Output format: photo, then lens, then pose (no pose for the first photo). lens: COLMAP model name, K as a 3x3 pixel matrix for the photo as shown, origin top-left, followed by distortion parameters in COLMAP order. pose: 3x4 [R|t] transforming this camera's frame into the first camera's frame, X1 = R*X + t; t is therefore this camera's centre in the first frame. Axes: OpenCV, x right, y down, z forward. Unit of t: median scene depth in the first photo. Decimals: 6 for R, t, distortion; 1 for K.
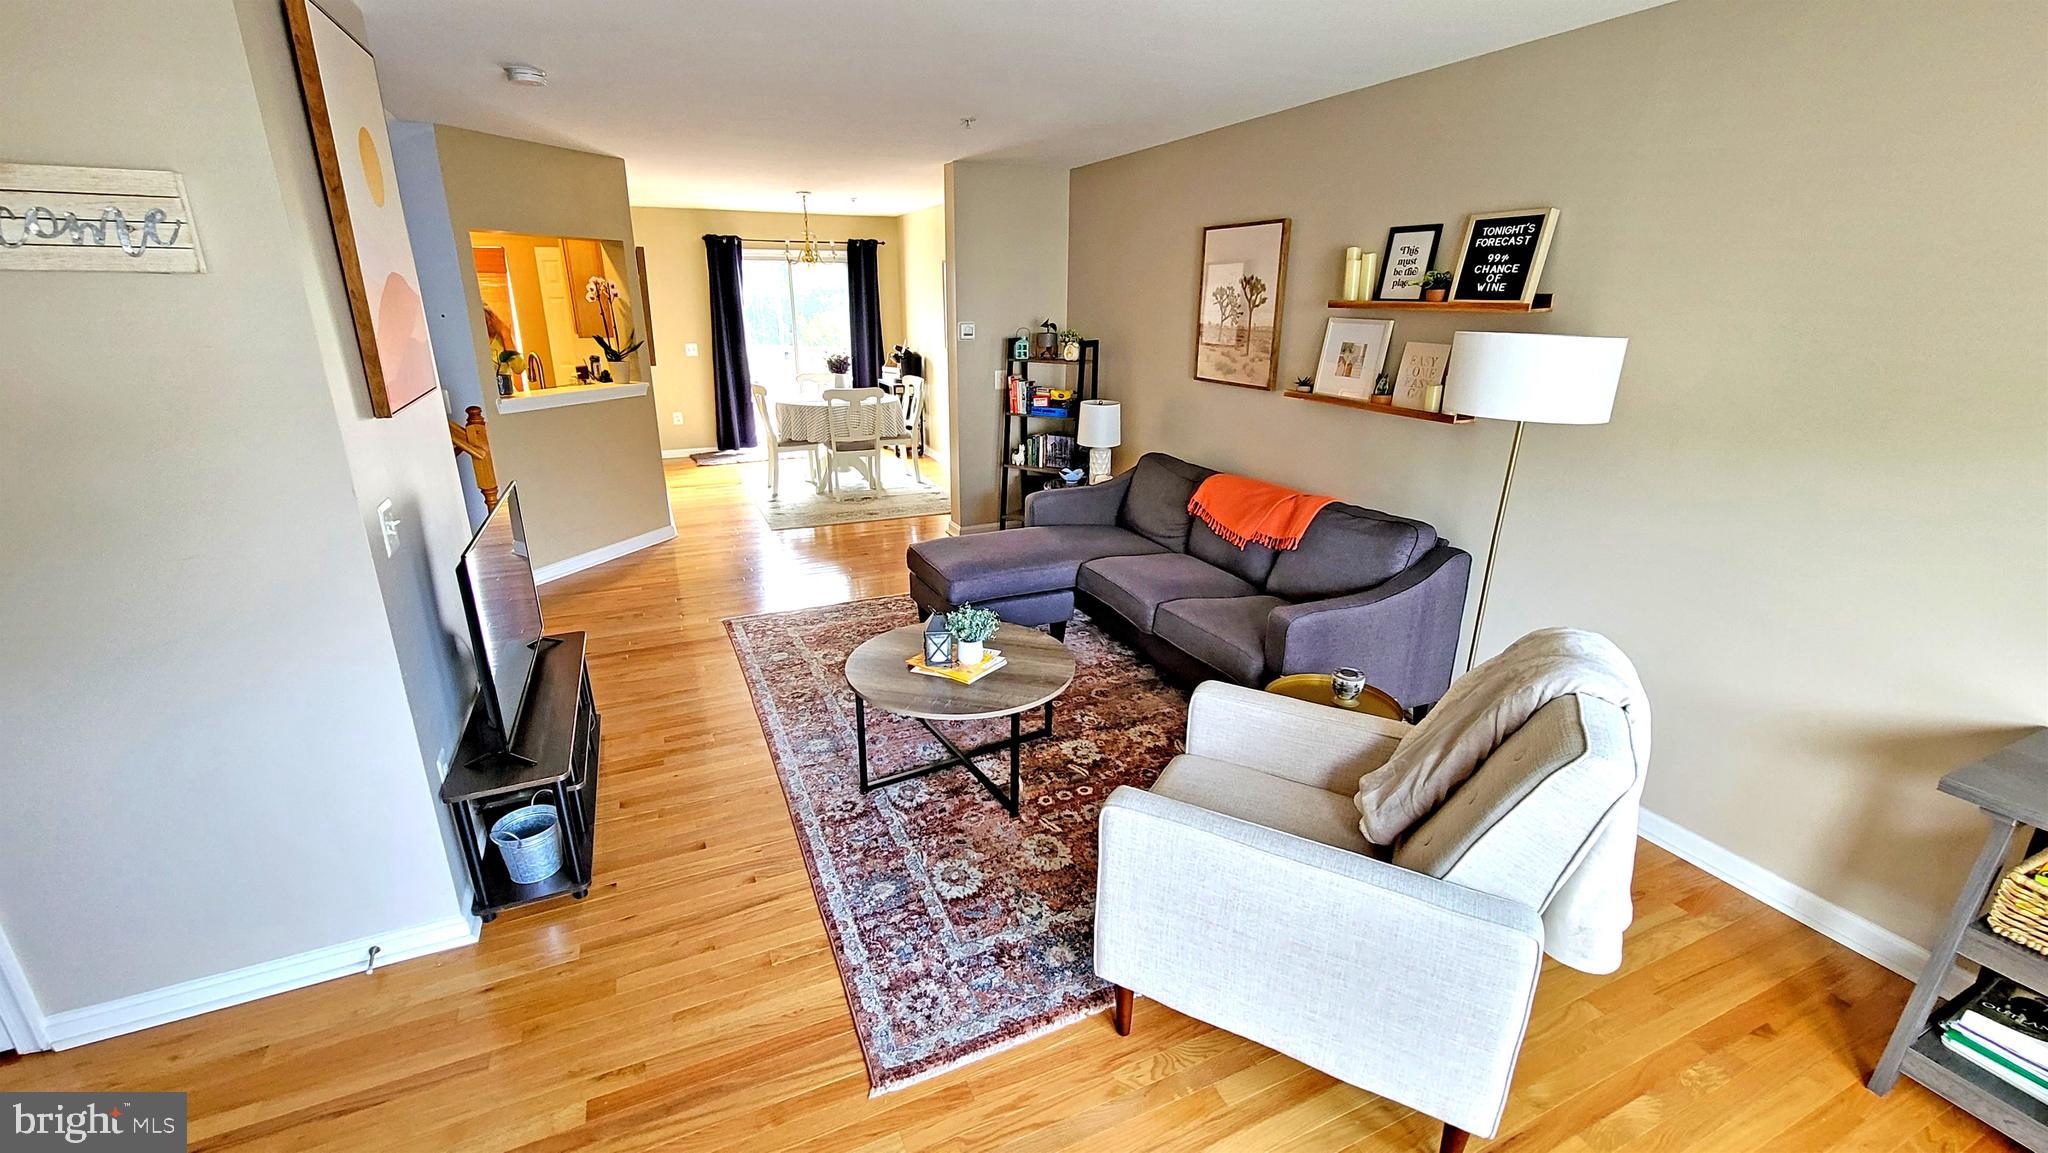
lens RADIAL K [[839.1, 0, 1021.5], [0, 839.1, 571.8], [0, 0, 1]] dist [-0.002745, 0.000394]
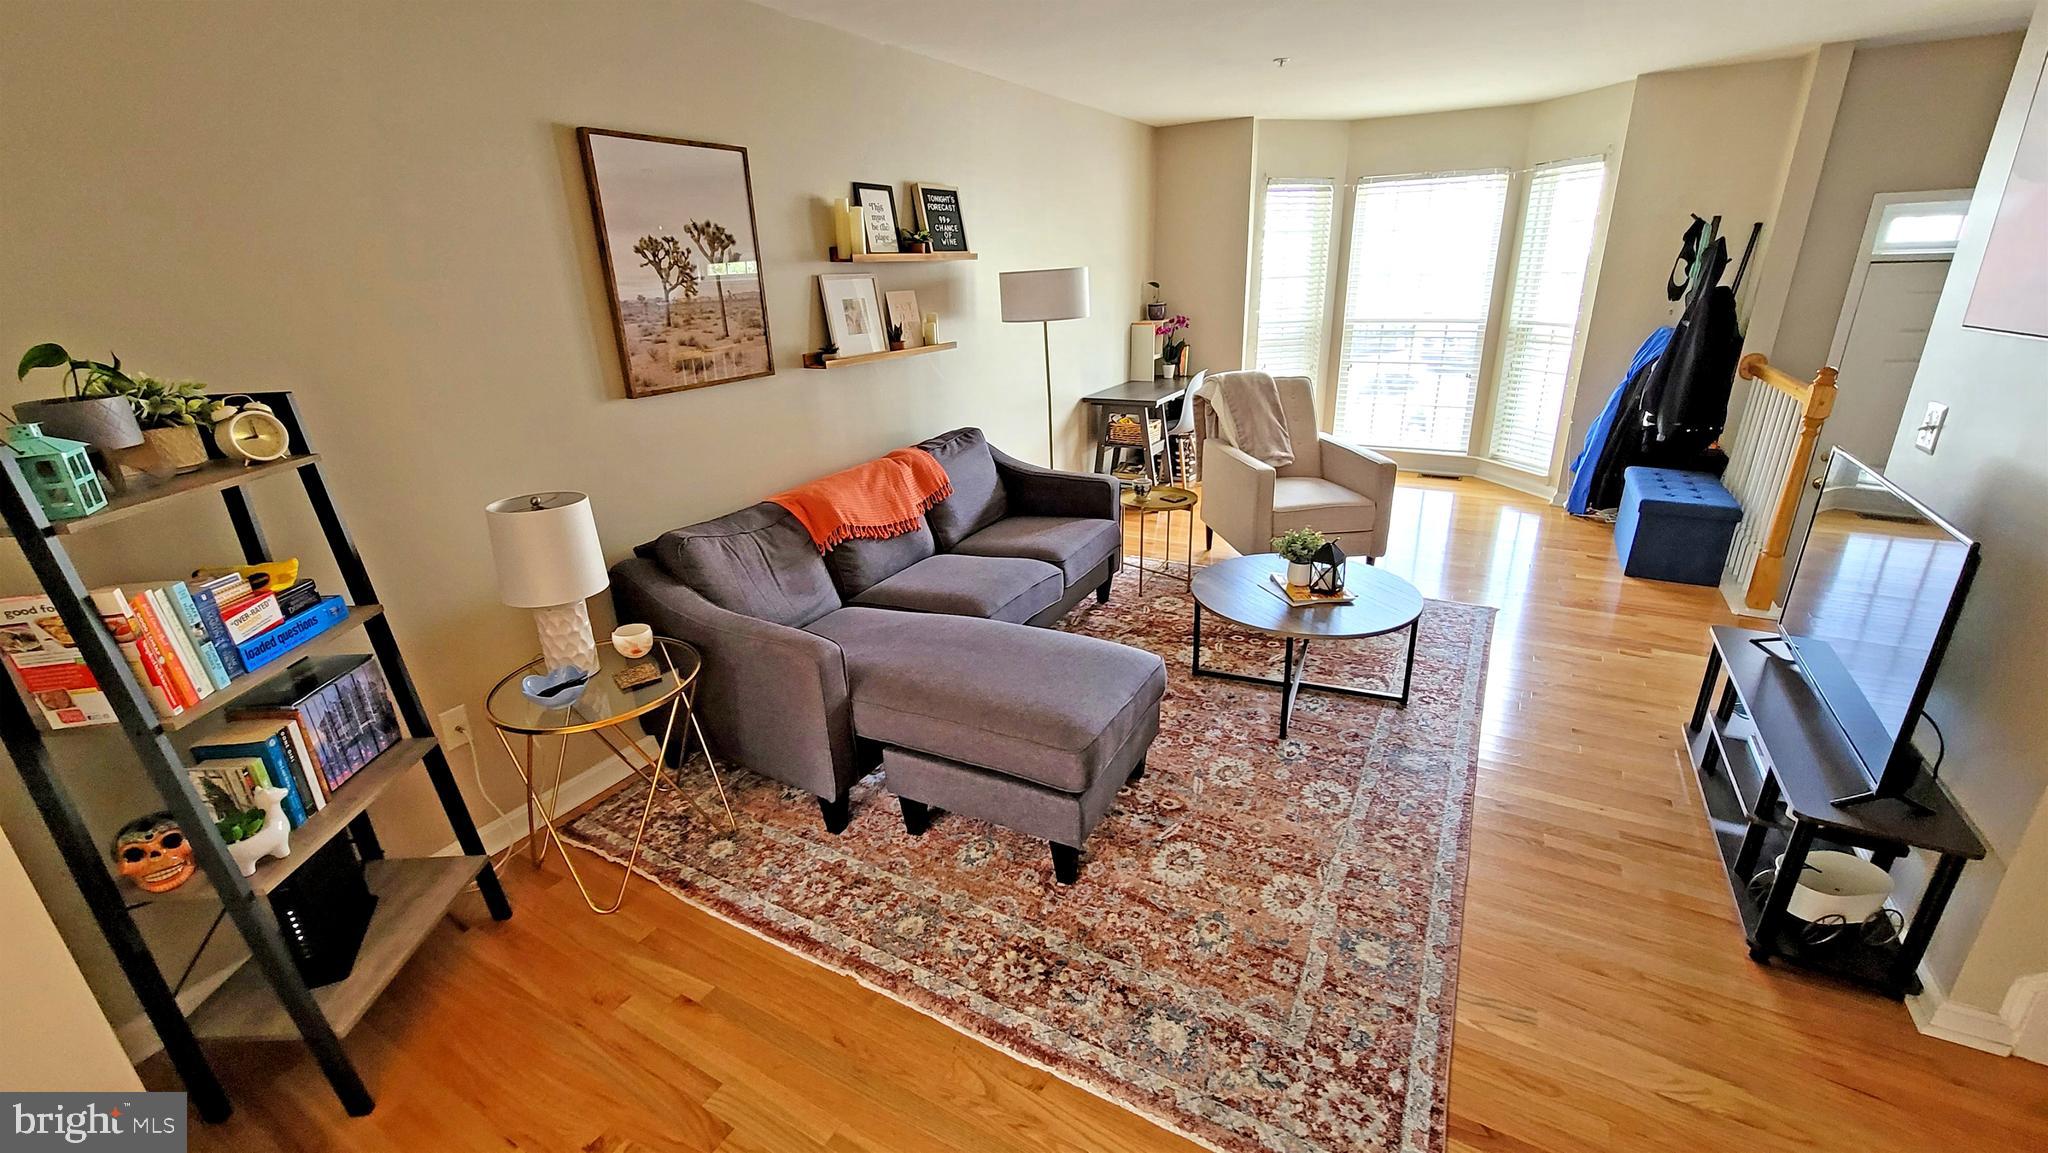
lens RADIAL K [[839.1, 0, 1021.5], [0, 839.1, 571.8], [0, 0, 1]] dist [-0.002745, 0.000394]
pose [[-0.586037, -0.263224, 0.766338, -0.707402], [0.284935, 0.818415, 0.499008, -0.568405], [-0.758533, 0.510794, -0.404620, 1.802298]]
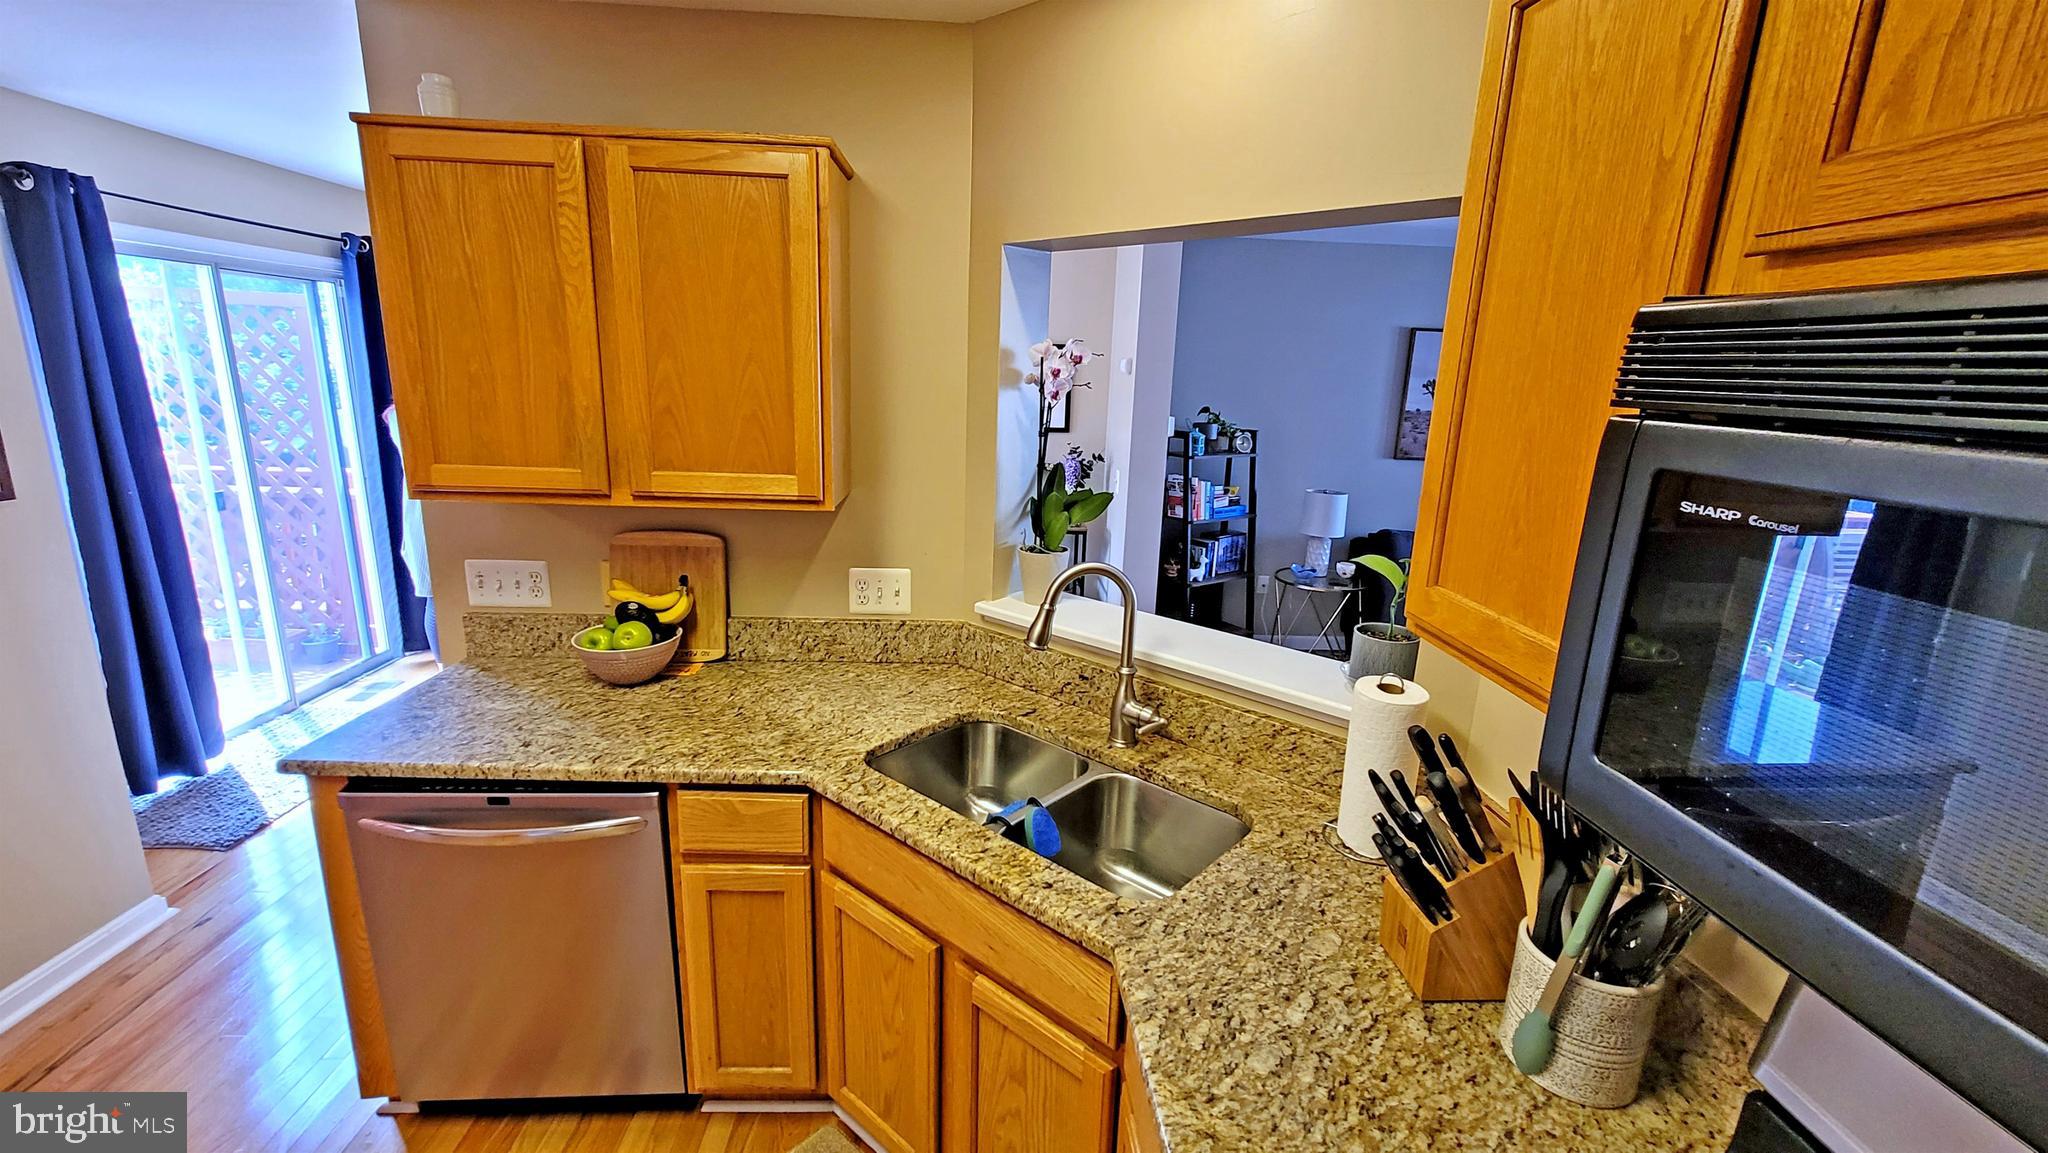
lens RADIAL K [[839.1, 0, 1021.5], [0, 839.1, 571.8], [0, 0, 1]] dist [-0.002745, 0.000394]
pose [[0.360678, -0.213349, 0.907961, -1.679621], [0.262818, 0.957286, 0.120538, -0.579977], [-0.894896, 0.195153, 0.401344, 1.694645]]
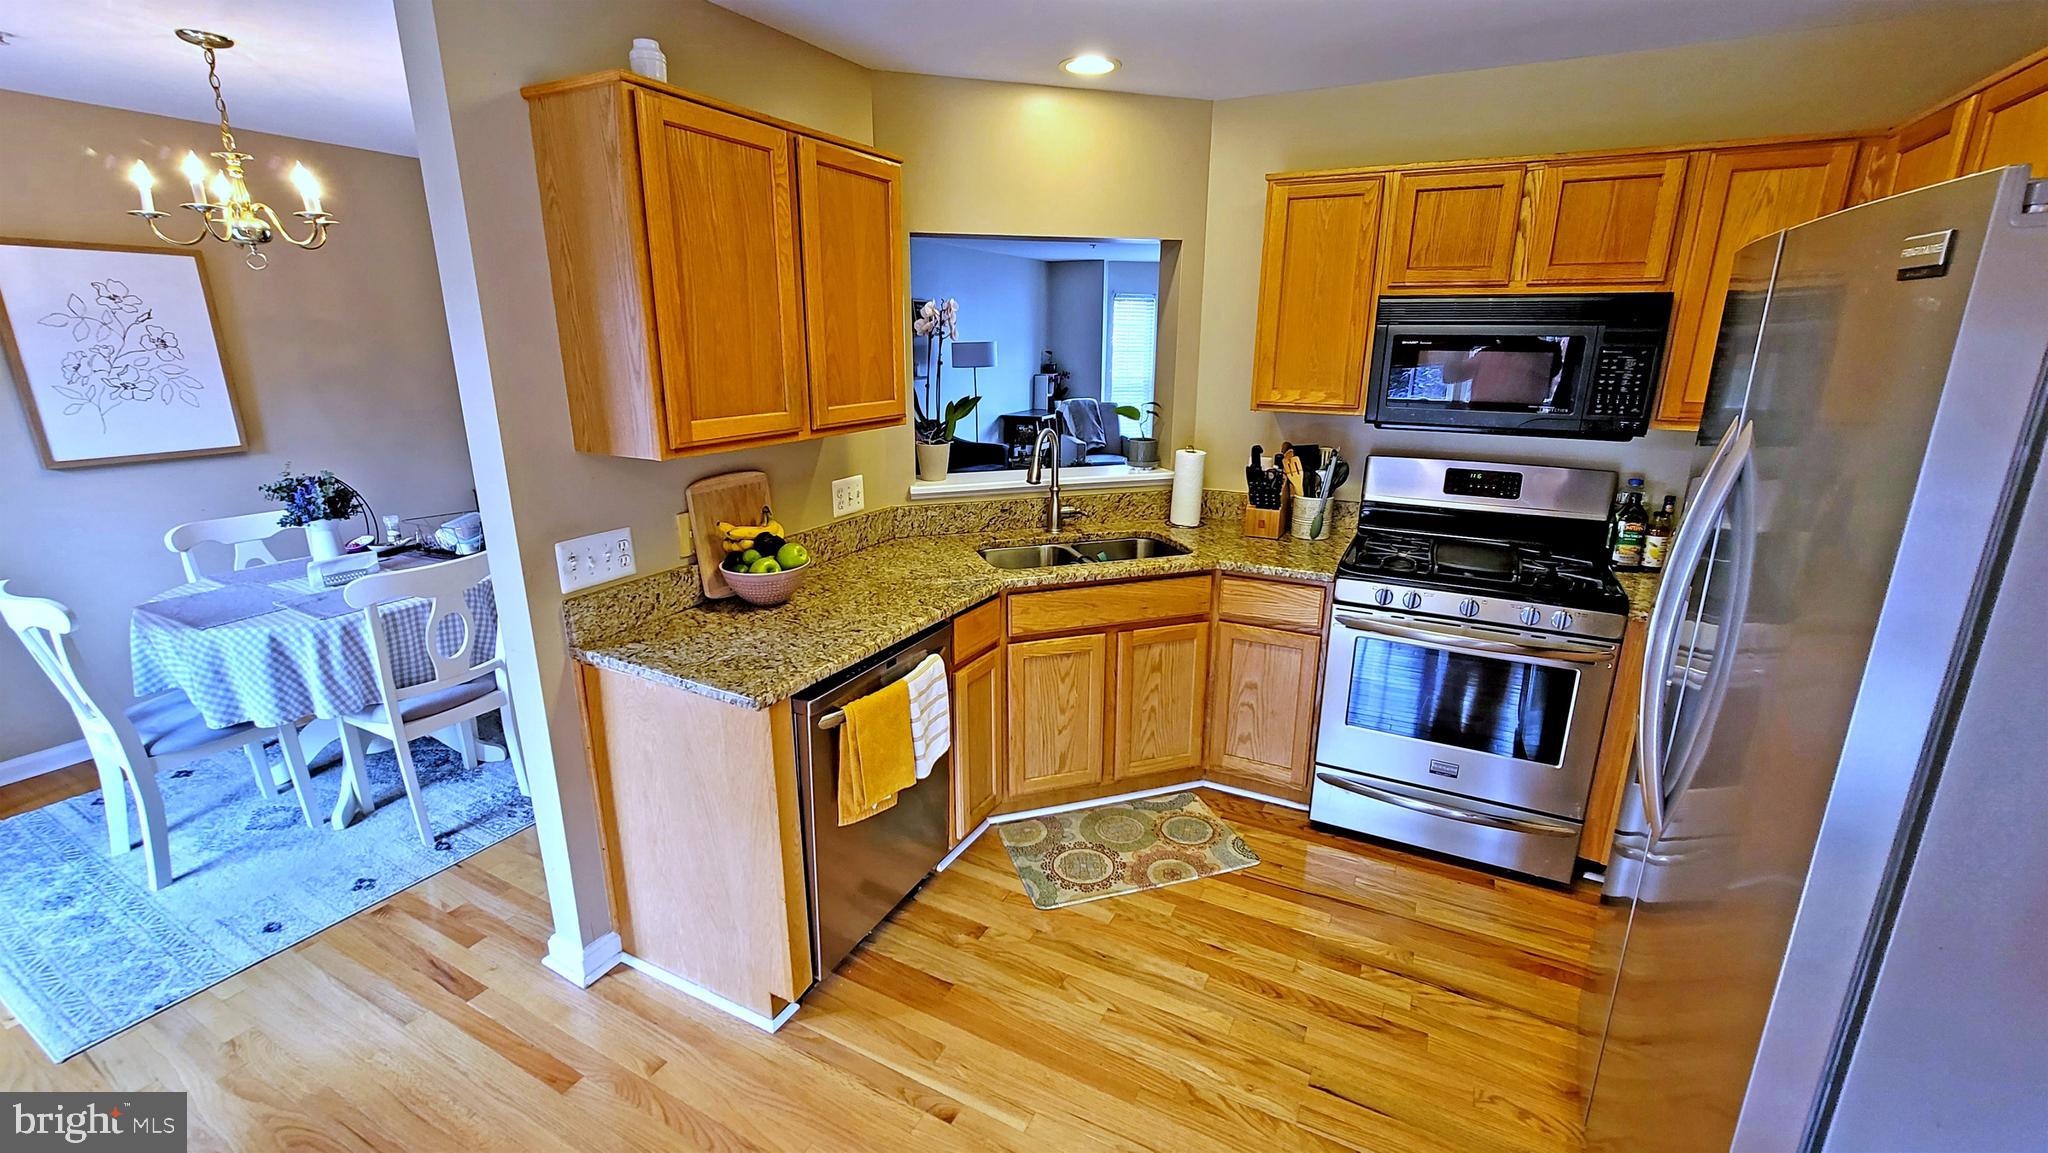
lens RADIAL K [[839.1, 0, 1021.5], [0, 839.1, 571.8], [0, 0, 1]] dist [-0.002745, 0.000394]
pose [[-0.613514, -0.220973, 0.758137, -1.944067], [0.244521, 0.859709, 0.448454, -0.836862], [-0.750873, 0.460513, -0.473411, 2.529048]]
